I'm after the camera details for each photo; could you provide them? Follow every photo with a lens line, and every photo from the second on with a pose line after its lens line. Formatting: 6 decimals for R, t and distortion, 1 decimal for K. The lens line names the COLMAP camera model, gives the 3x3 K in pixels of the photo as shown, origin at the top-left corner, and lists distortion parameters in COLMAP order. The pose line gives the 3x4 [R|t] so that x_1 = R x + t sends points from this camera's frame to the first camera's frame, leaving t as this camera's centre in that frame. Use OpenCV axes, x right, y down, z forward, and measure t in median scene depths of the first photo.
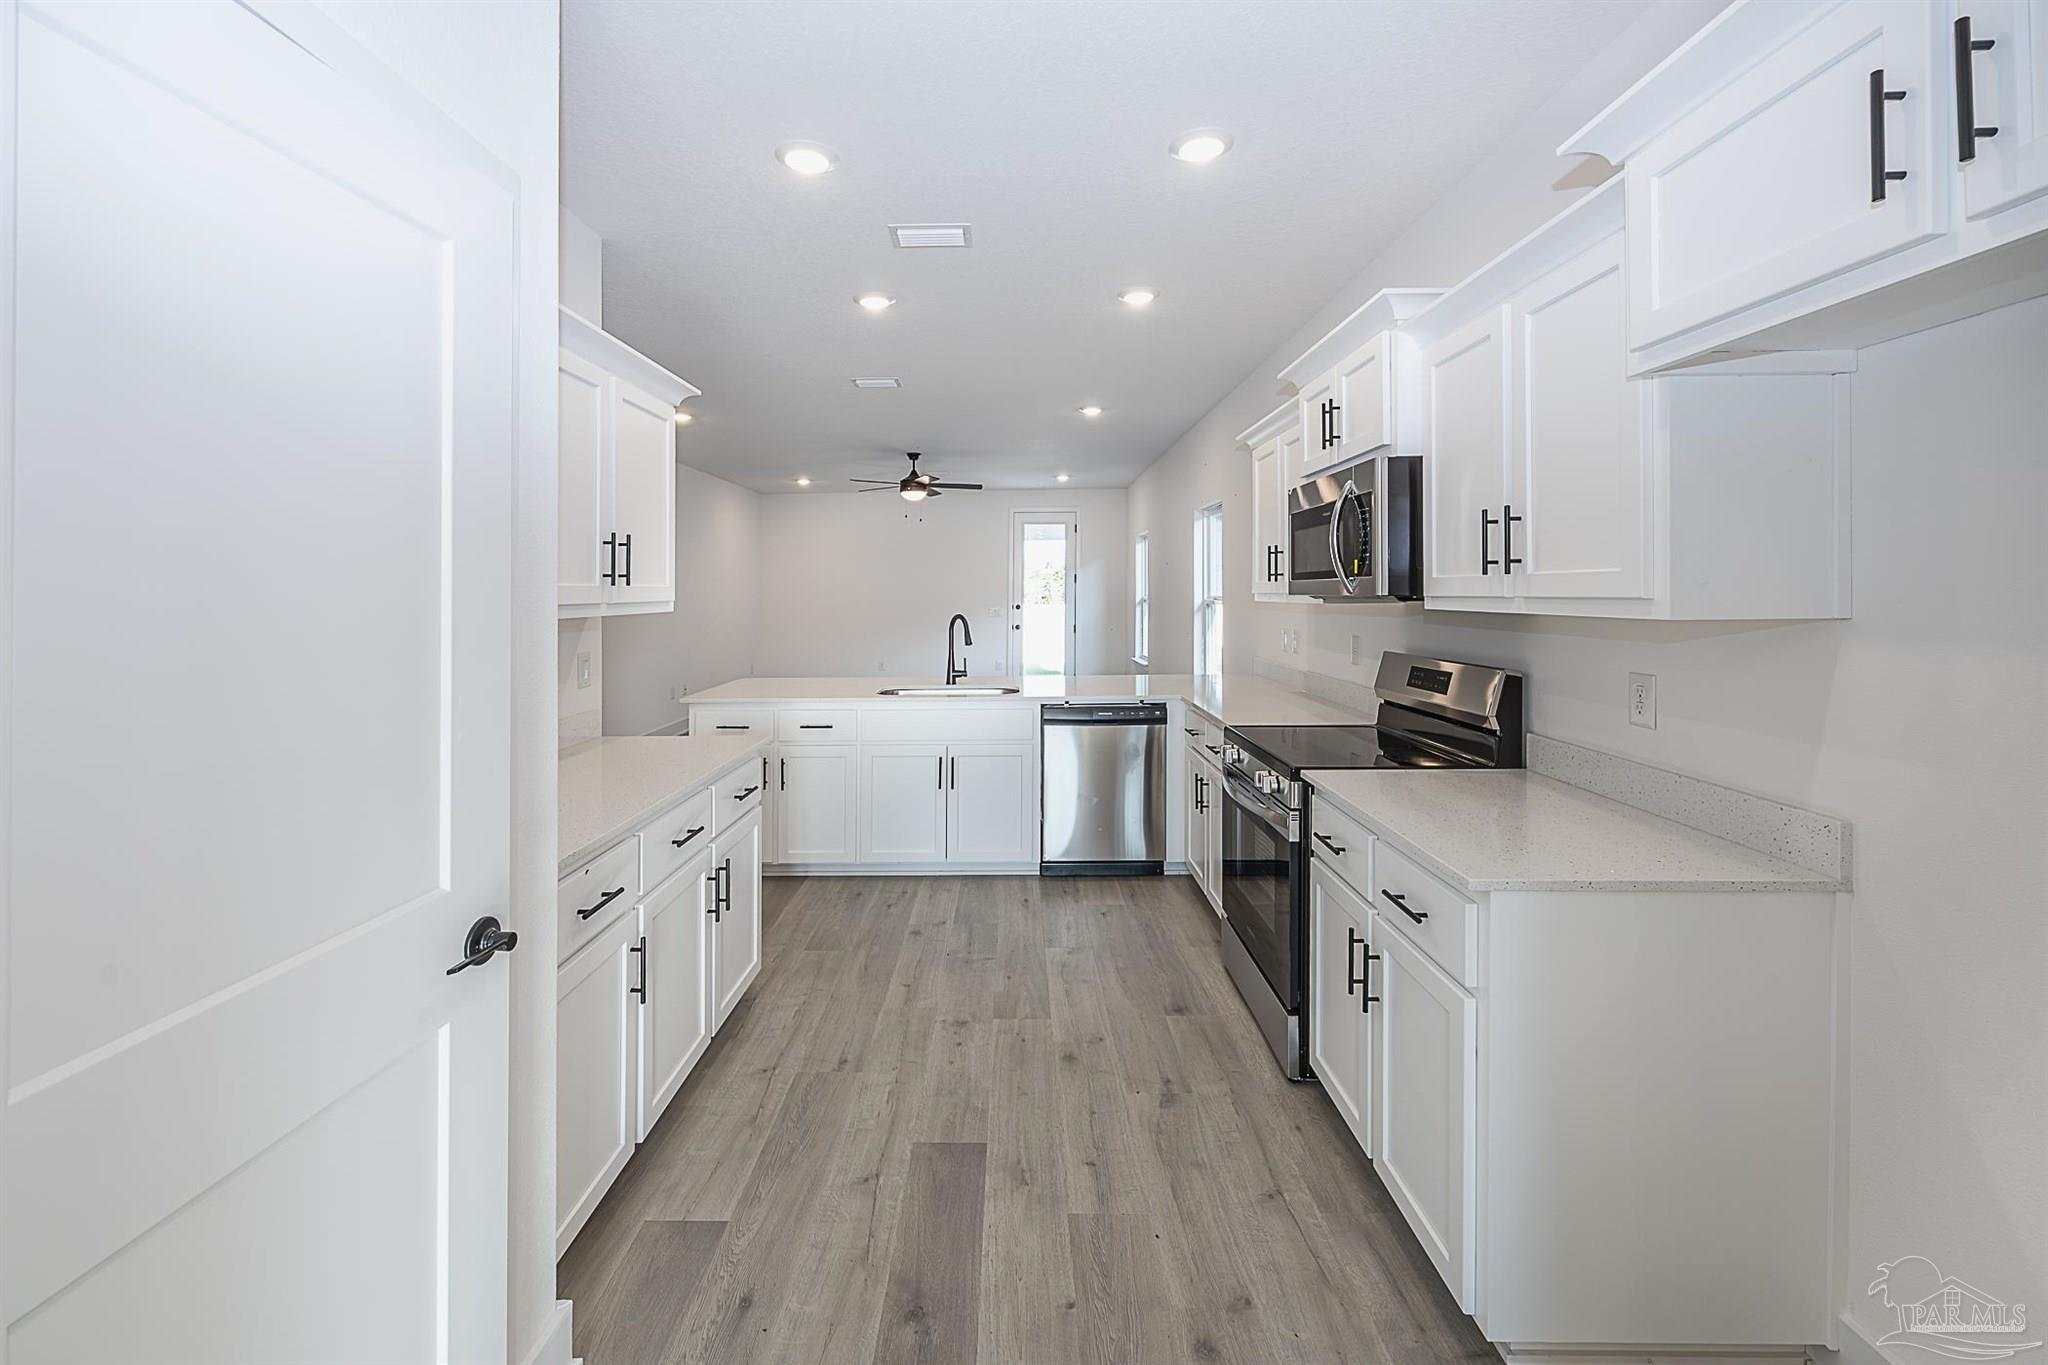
lens RADIAL K [[831.0, 0, 988.2], [0, 831.0, 593.1], [0, 0, 1]] dist [-0.002421, -0.000005]
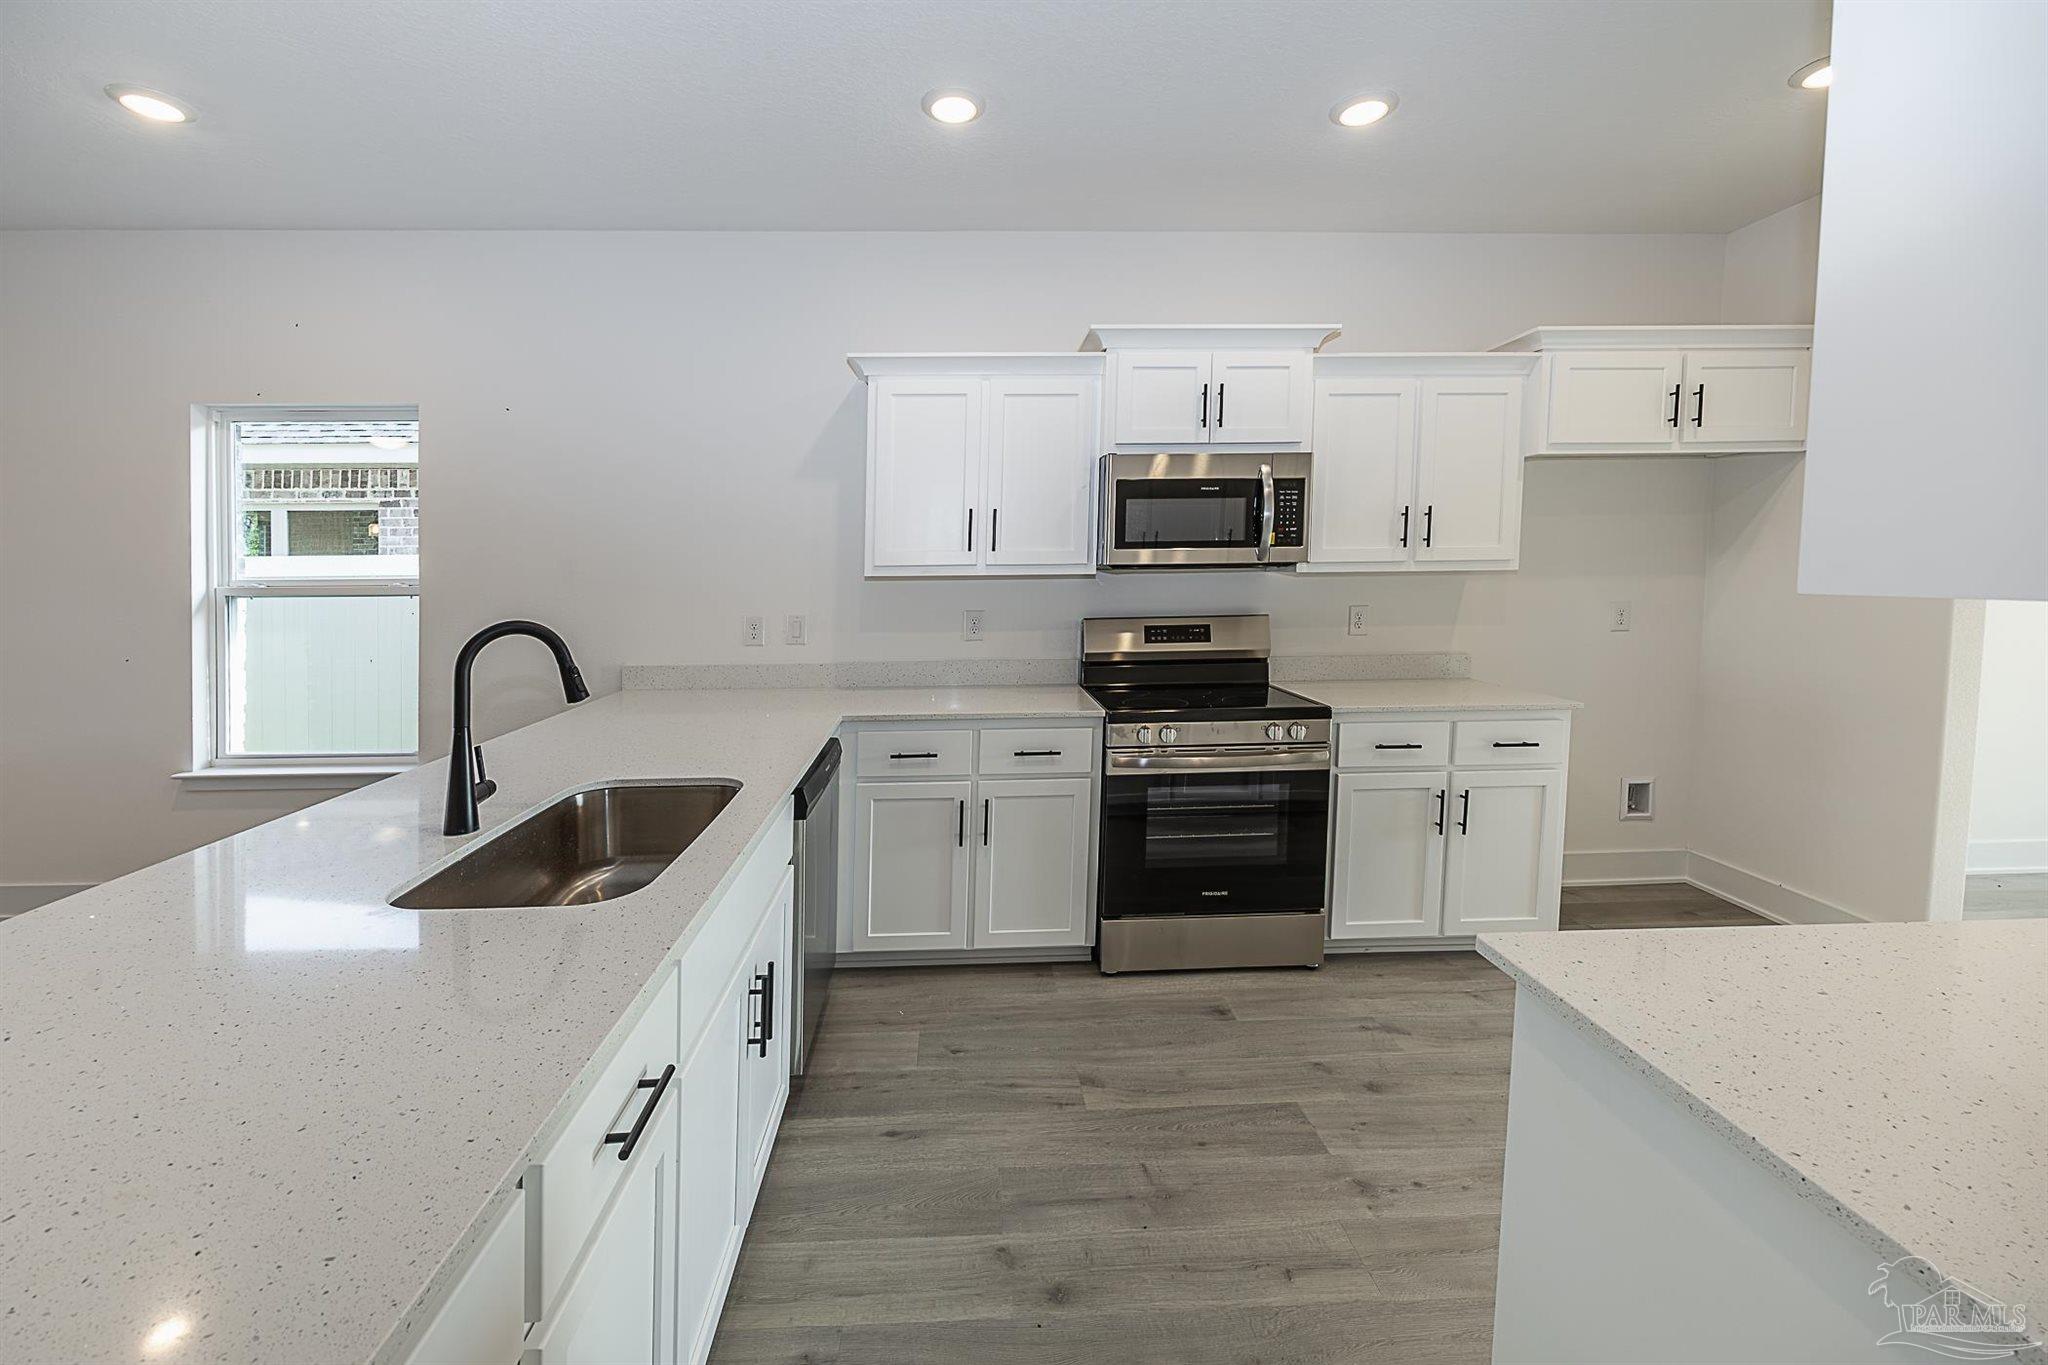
lens RADIAL K [[831.0, 0, 988.2], [0, 831.0, 593.1], [0, 0, 1]] dist [-0.002421, -0.000005]
pose [[-0.084730, -0.014584, 0.996297, -0.669313], [0.012154, 0.999803, 0.015669, 0.021189], [-0.996330, 0.013437, -0.084536, 1.350289]]
